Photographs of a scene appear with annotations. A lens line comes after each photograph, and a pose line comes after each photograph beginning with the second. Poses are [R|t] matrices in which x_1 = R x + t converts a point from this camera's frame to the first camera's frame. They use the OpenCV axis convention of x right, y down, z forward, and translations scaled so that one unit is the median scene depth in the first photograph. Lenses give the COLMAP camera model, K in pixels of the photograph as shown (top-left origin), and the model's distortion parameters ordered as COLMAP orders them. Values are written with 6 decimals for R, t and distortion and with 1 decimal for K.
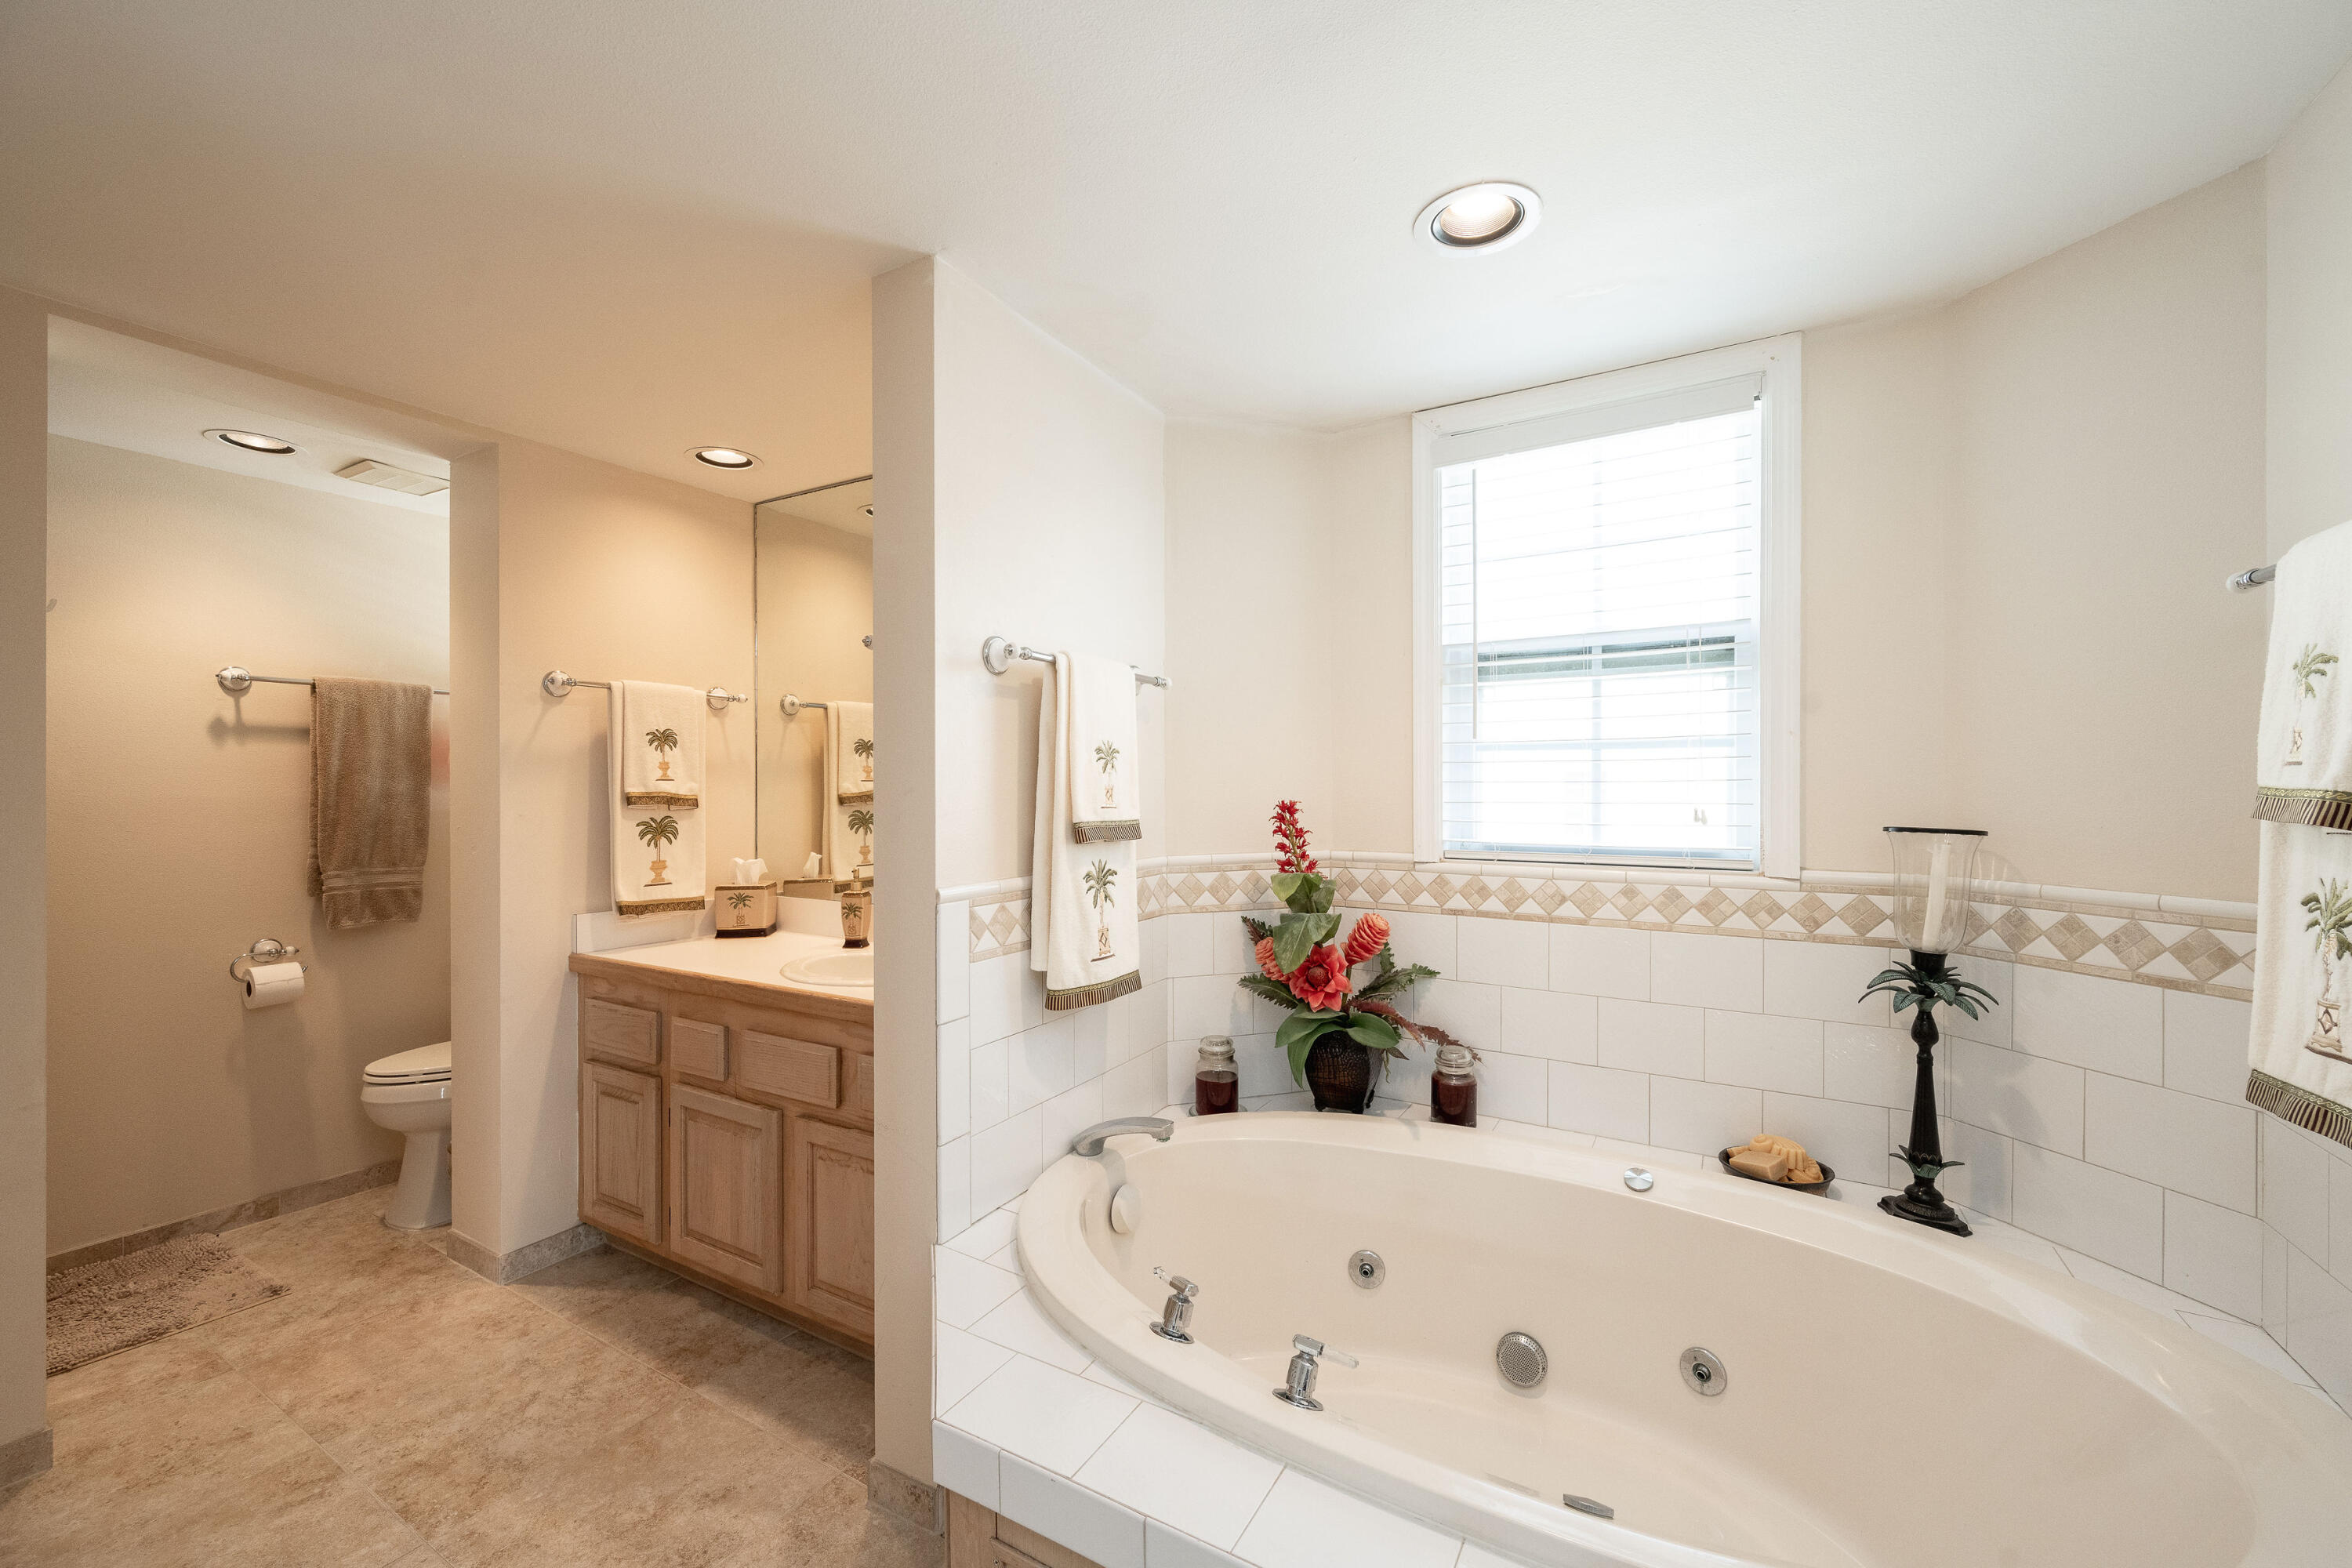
lens RADIAL K [[930.7, 0, 1178.4], [0, 930.7, 789.8], [0, 0, 1]] dist [-0.001597, -0.000063]
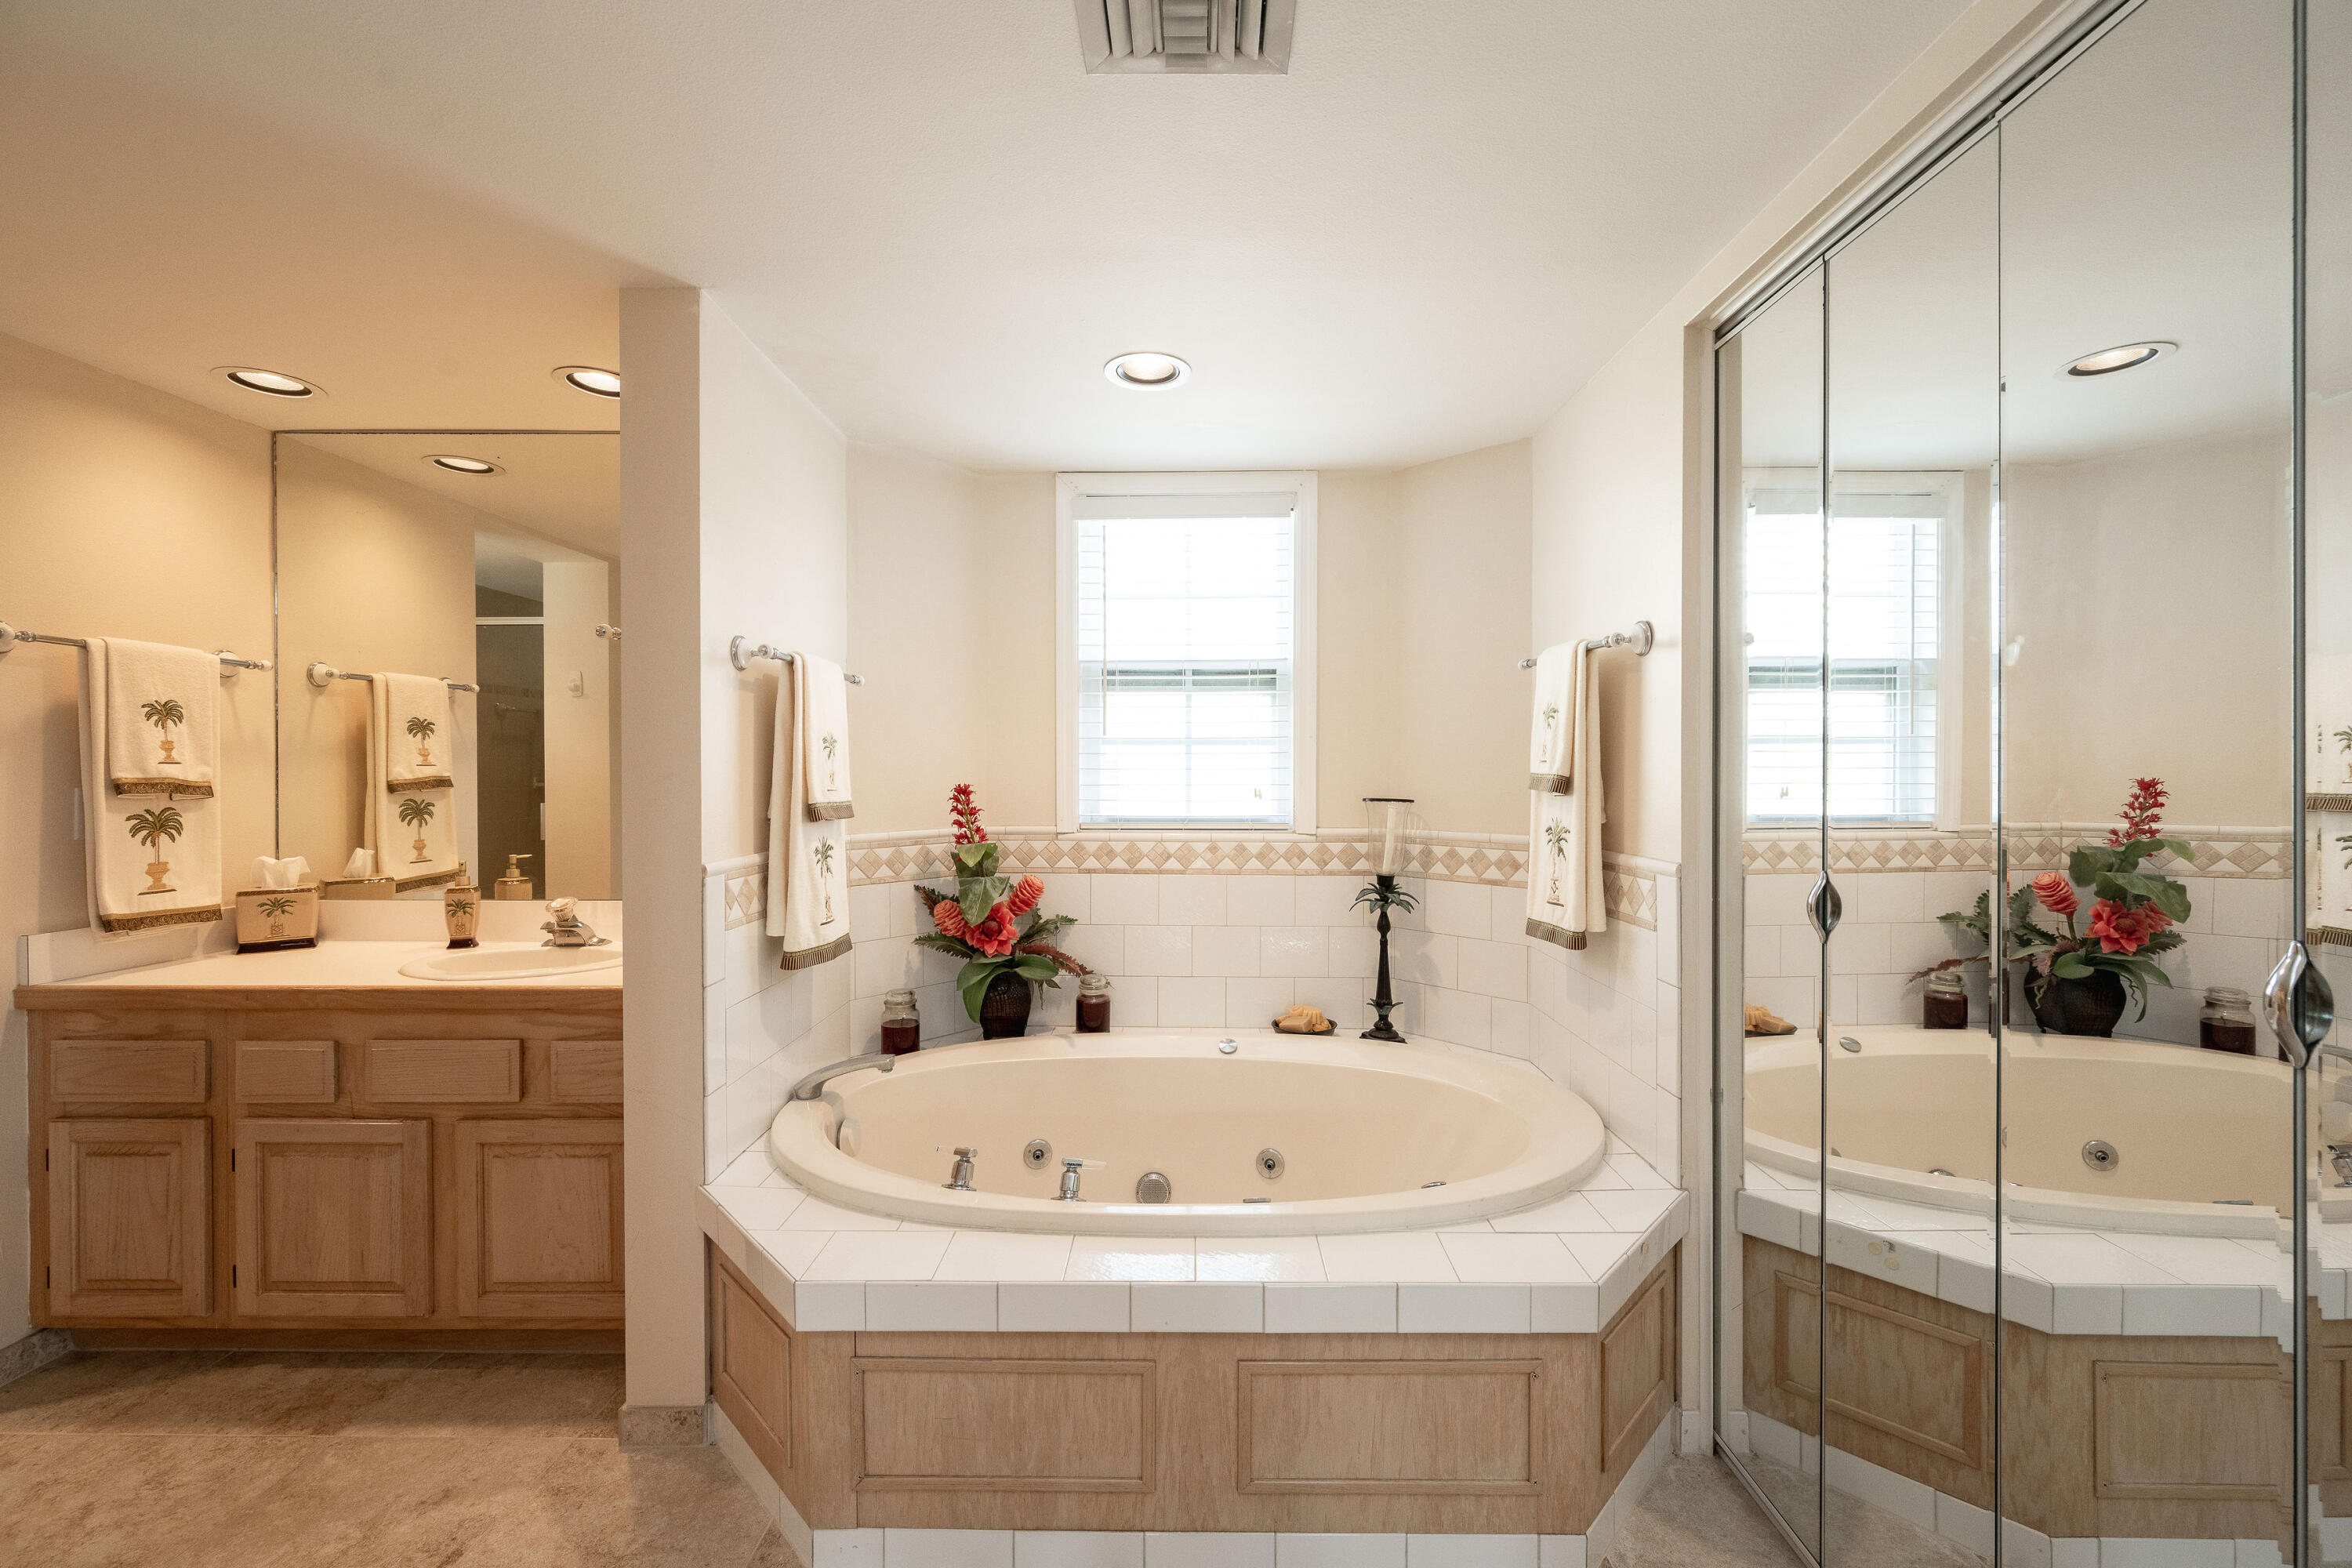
lens RADIAL K [[930.7, 0, 1178.3], [0, 930.7, 782.8], [0, 0, 1]] dist [-0.001597, -0.000063]
pose [[0.871097, -0.003524, 0.491099, -0.237258], [0.000275, 0.999978, 0.006688, 0.002152], [-0.491112, -0.005691, 0.871078, -0.182155]]
